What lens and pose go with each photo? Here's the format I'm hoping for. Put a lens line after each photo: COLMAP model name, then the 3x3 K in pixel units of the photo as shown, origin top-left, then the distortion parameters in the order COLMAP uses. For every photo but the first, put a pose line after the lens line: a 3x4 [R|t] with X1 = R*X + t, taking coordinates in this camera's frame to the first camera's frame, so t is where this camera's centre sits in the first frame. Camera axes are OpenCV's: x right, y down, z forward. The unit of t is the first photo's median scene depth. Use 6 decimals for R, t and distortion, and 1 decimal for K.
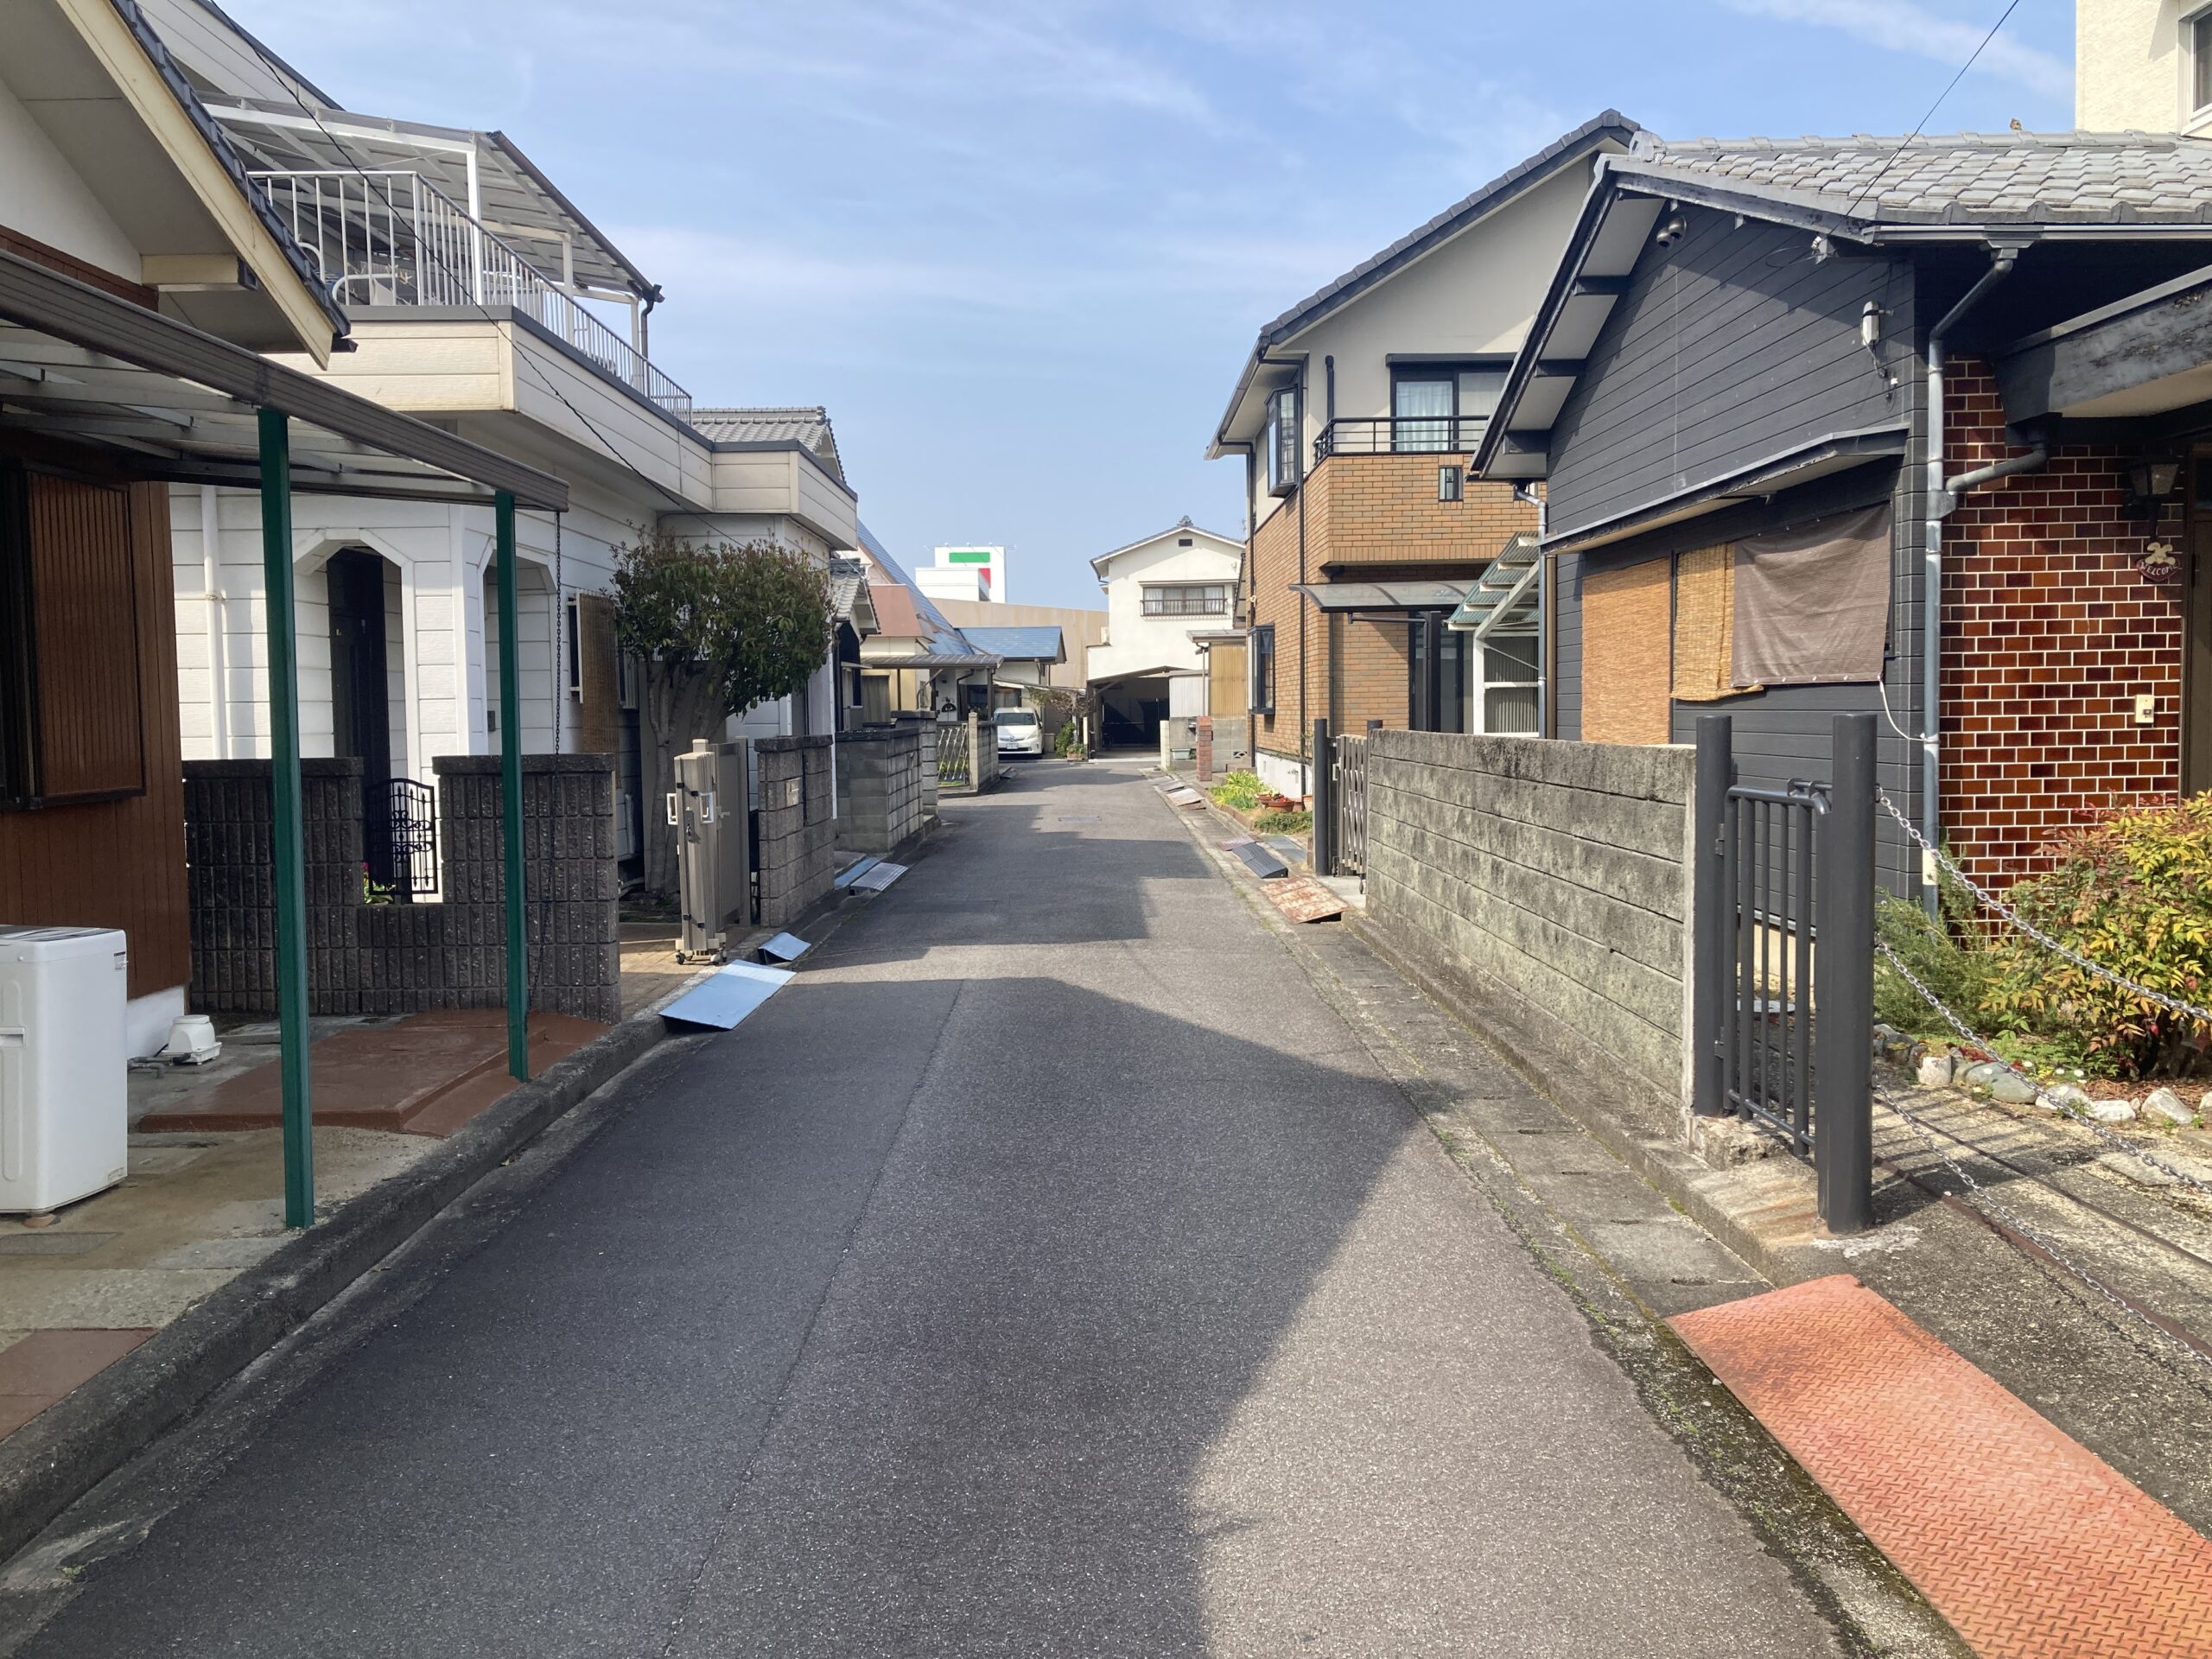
lens RADIAL K [[1817.9, 0, 1109.6], [0, 1817.9, 823.8], [0, 0, 1]] dist [0.046123, -0.041893]
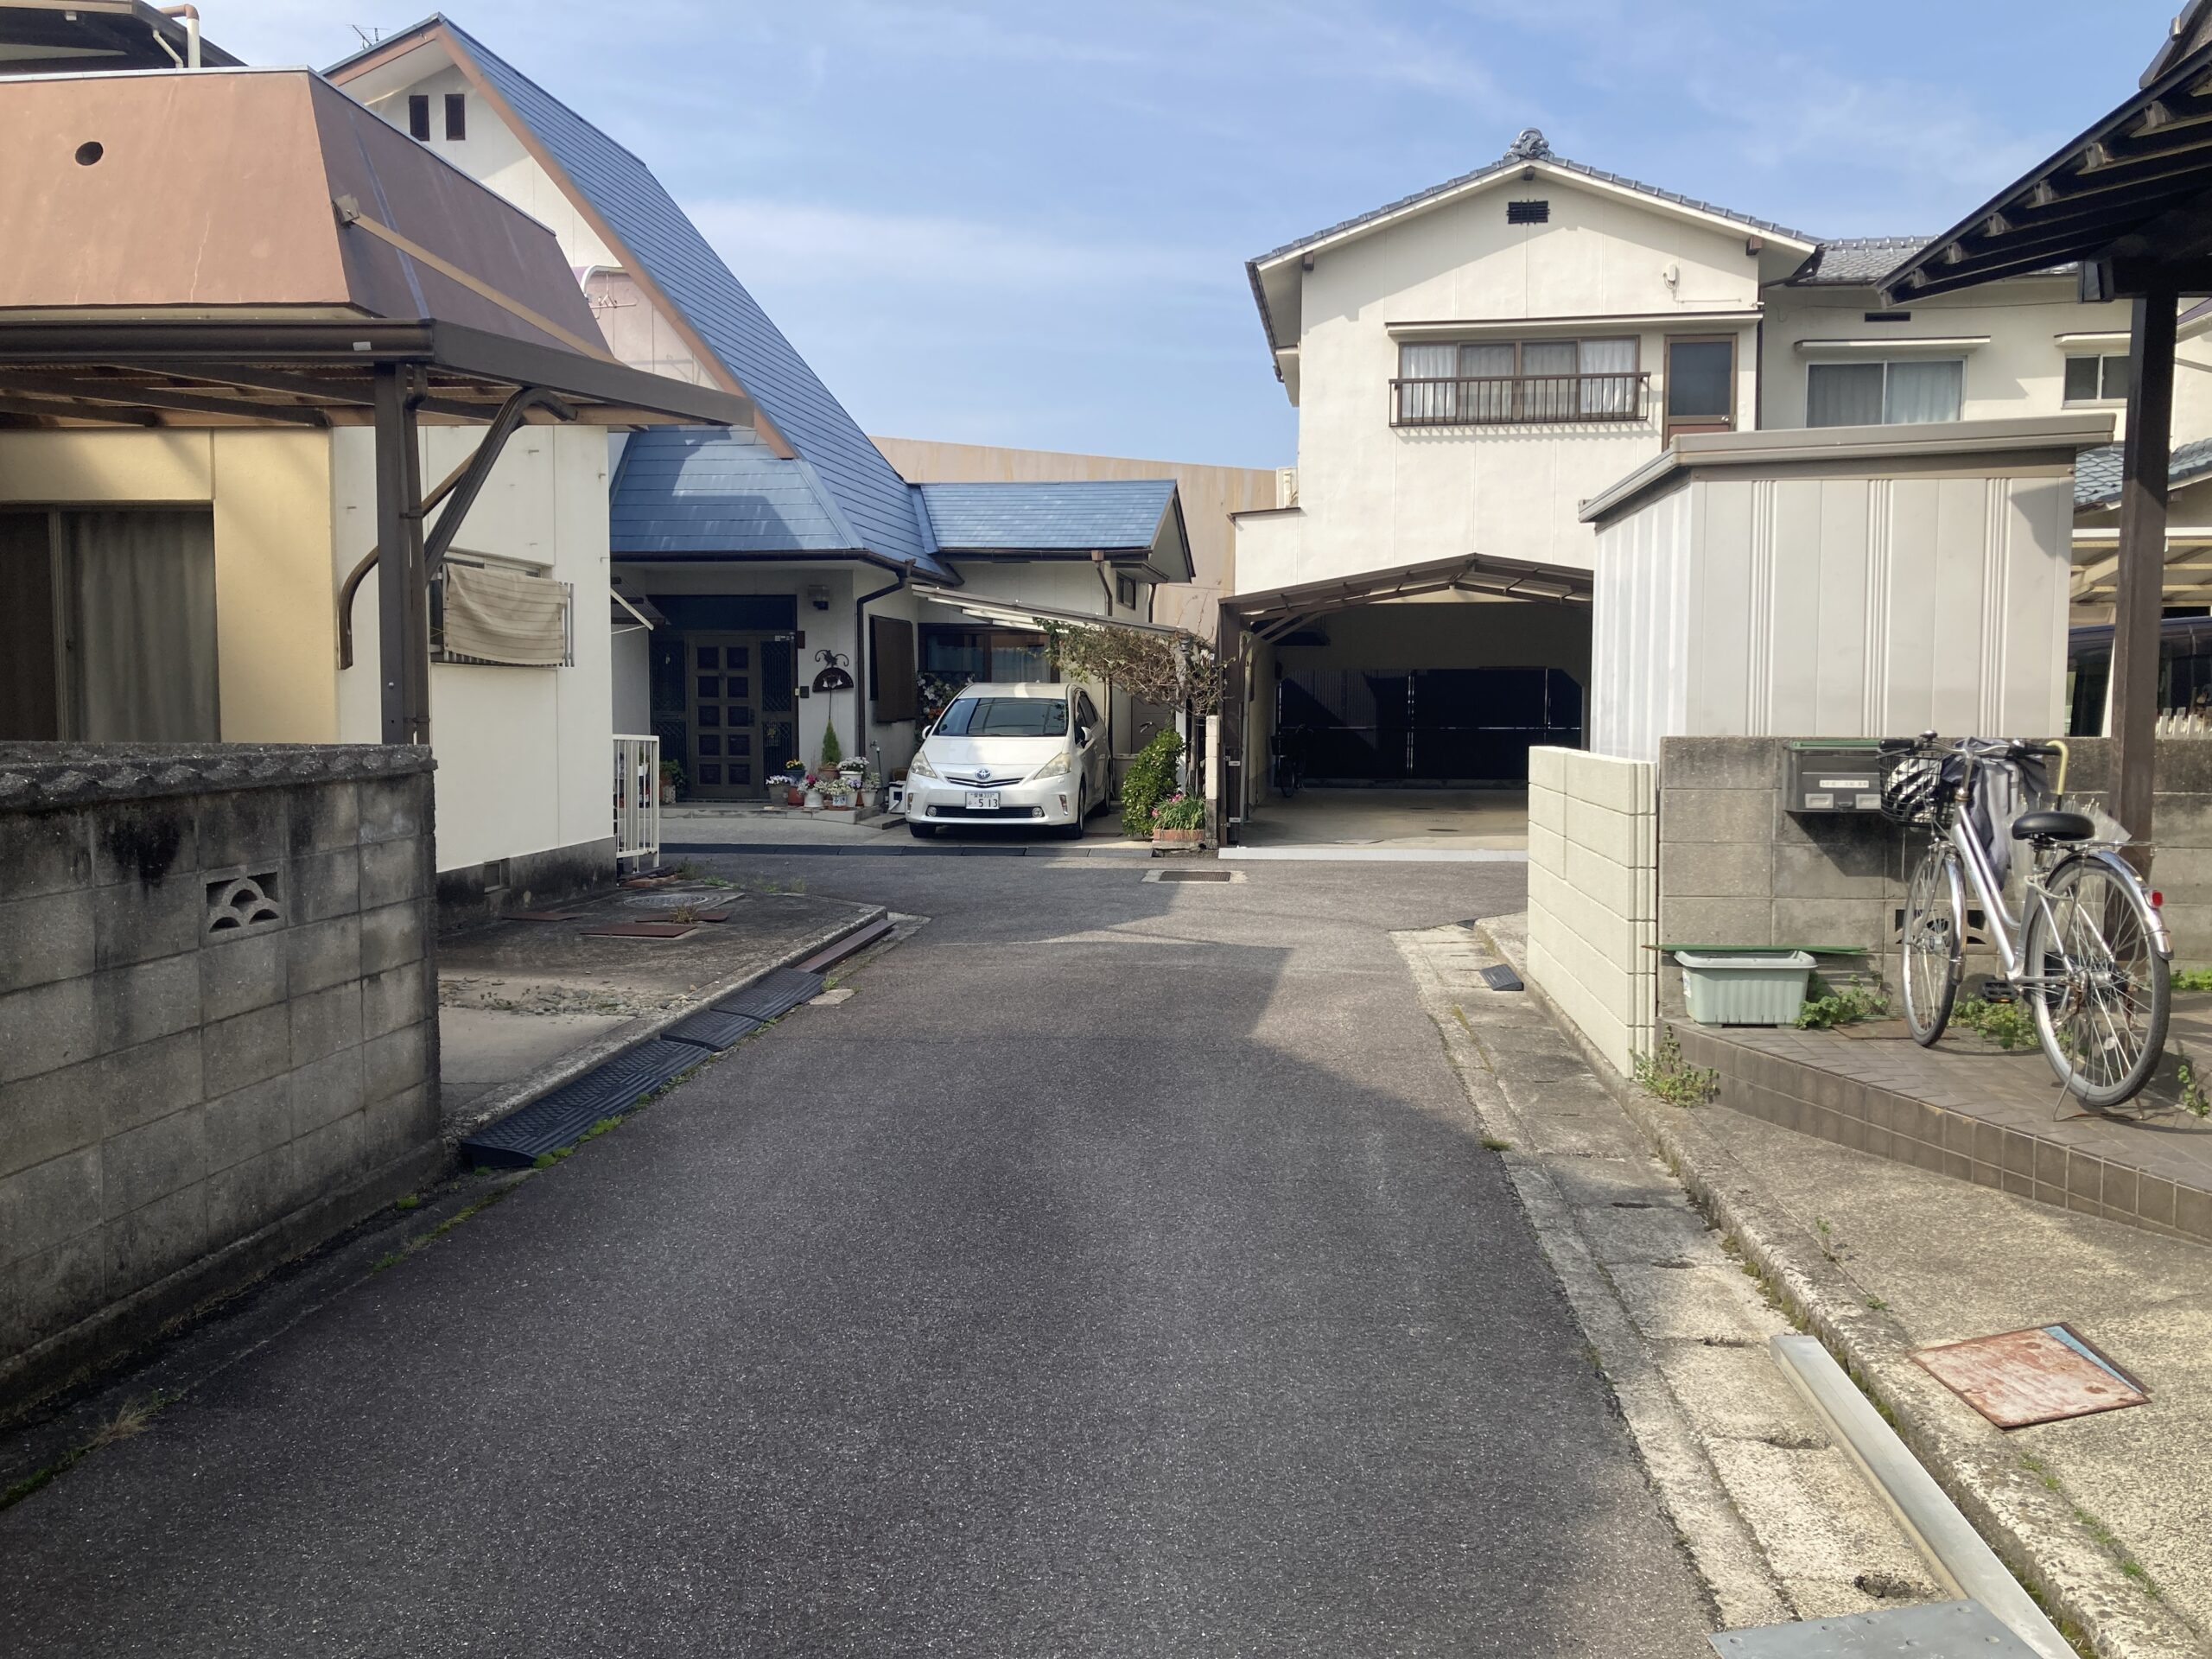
lens RADIAL K [[1817.9, 0, 1101.0], [0, 1817.9, 824.1], [0, 0, 1]] dist [0.046123, -0.041893]
pose [[0.993577, 0.023824, -0.110618, 0.002636], [-0.023071, 0.999701, 0.008087, -0.040628], [0.110778, -0.005483, 0.993830, 0.664519]]
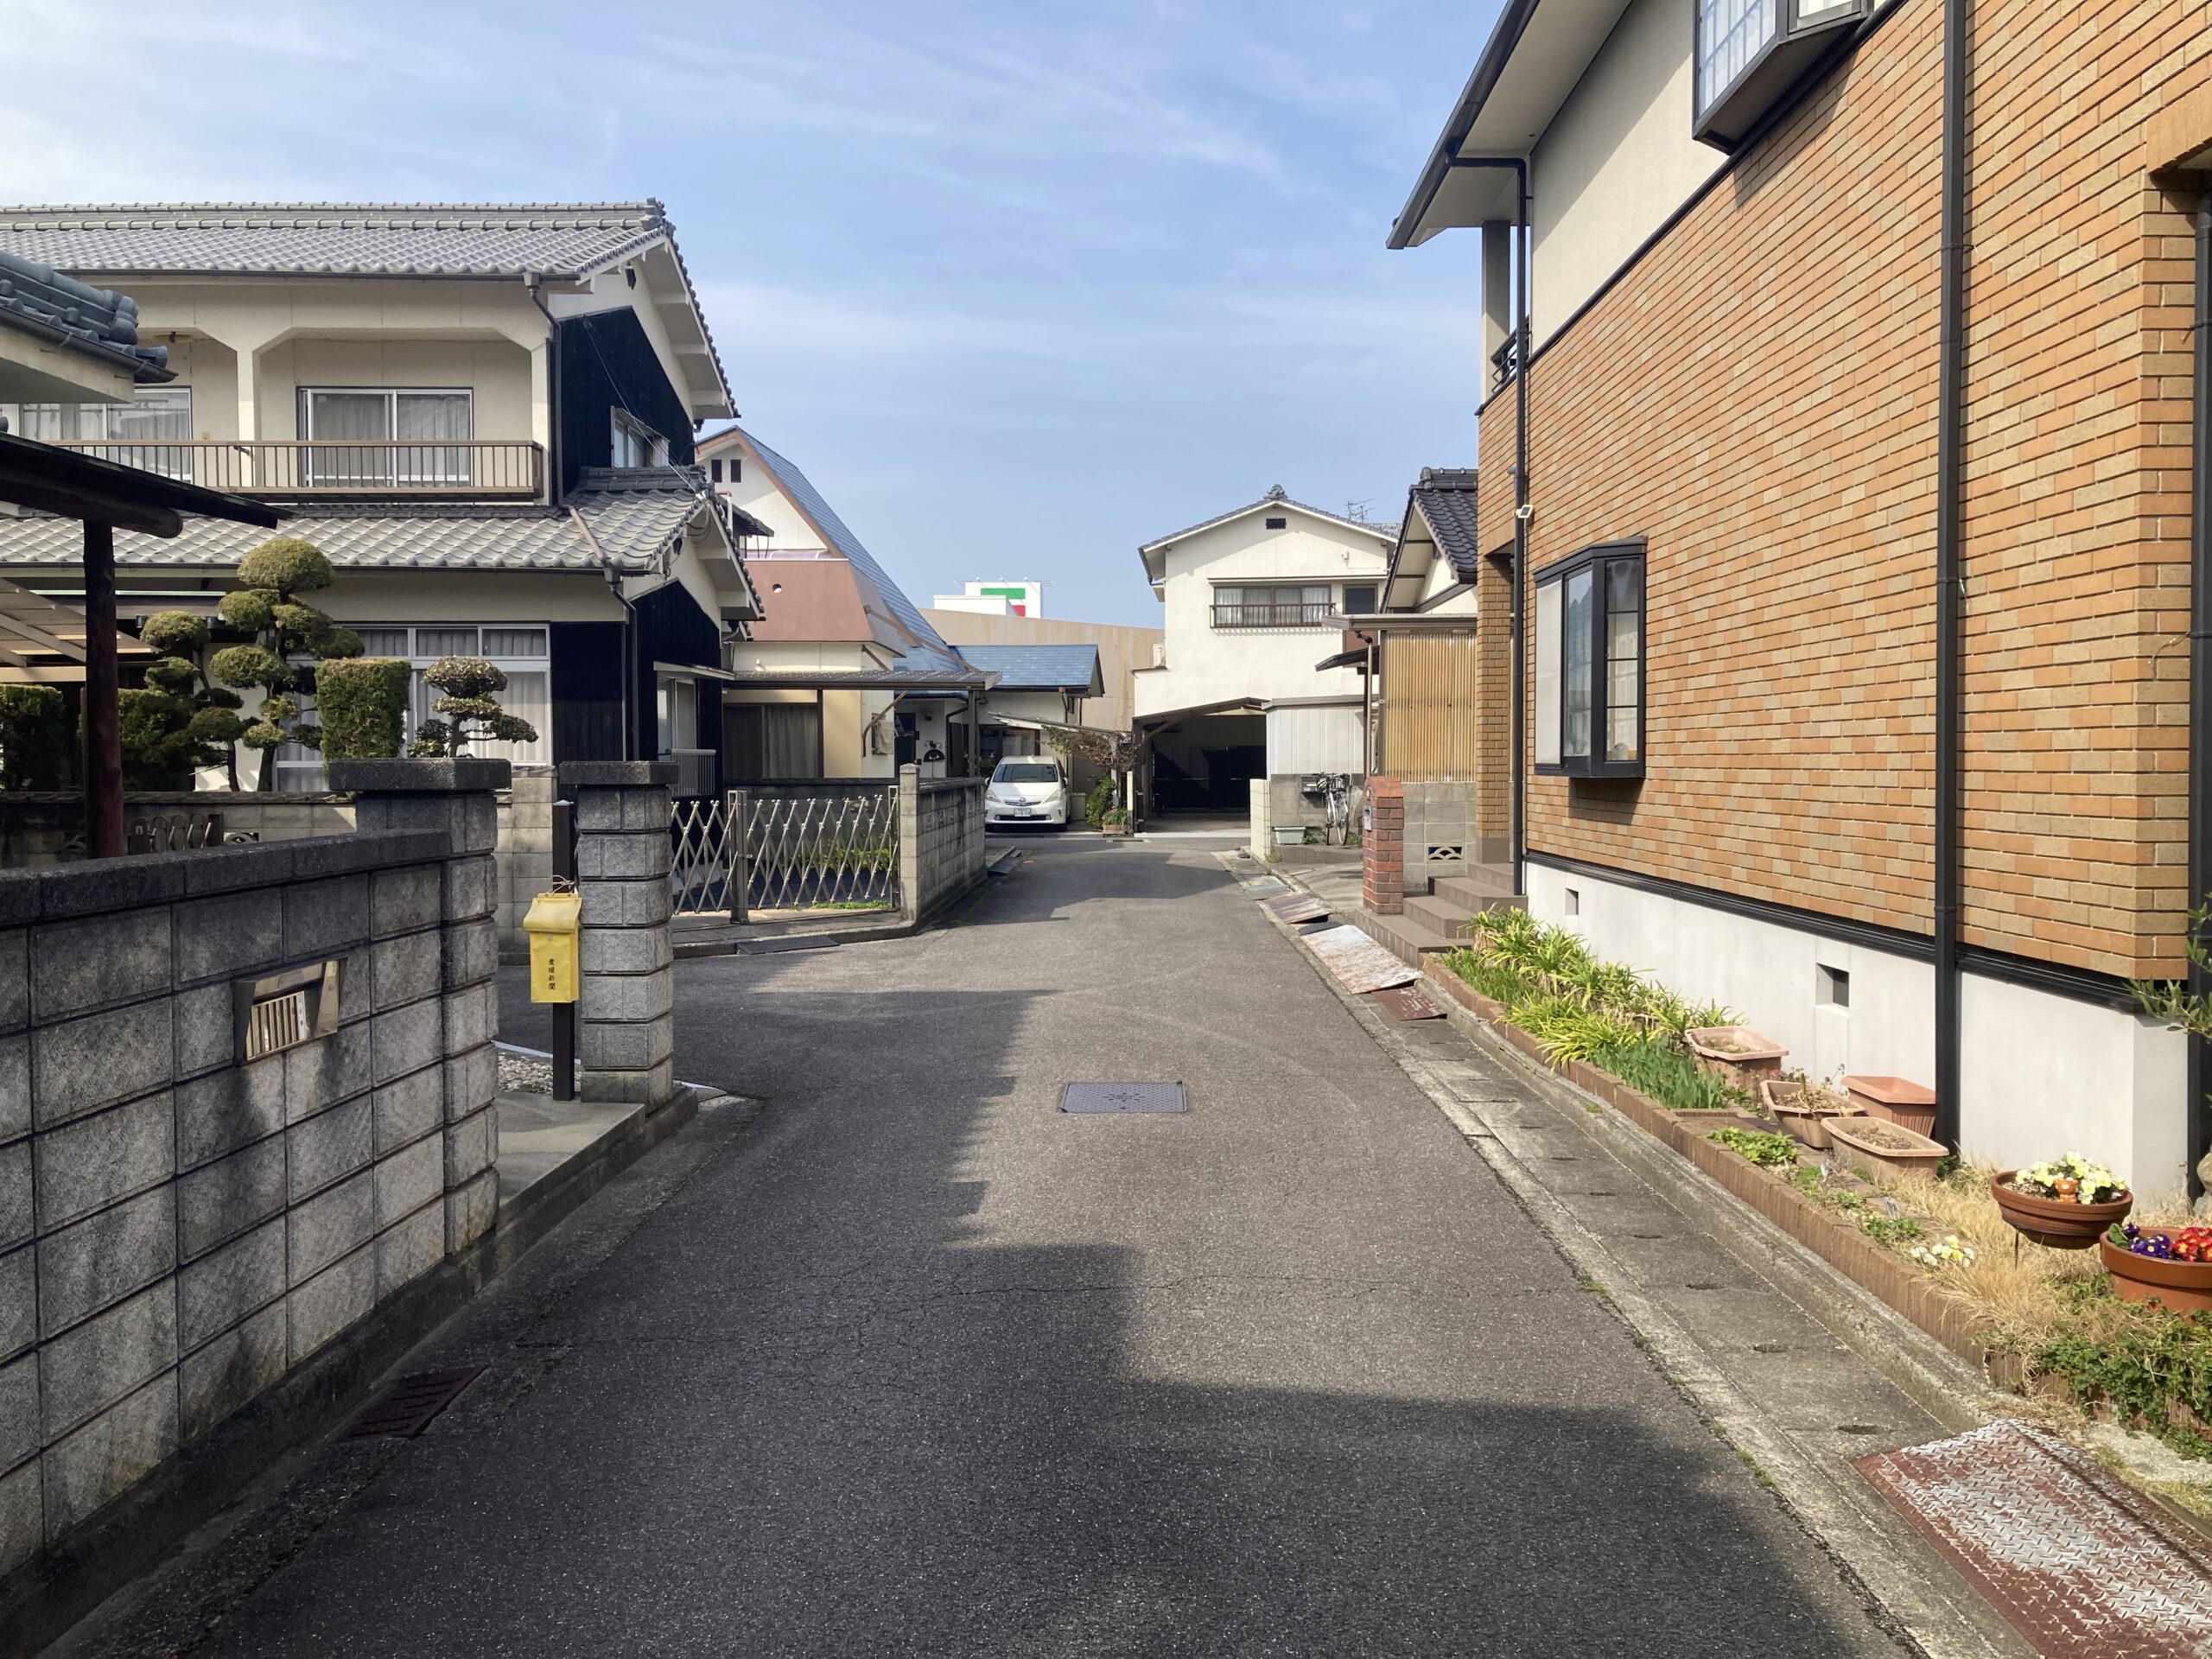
lens RADIAL K [[1817.9, 0, 1107.3], [0, 1817.9, 828.8], [0, 0, 1]] dist [0.046123, -0.041893]
pose [[0.999674, 0.010770, -0.023139, -0.005764], [-0.011346, 0.999625, -0.024919, -0.019446], [0.022862, 0.025173, 0.999422, 0.309796]]
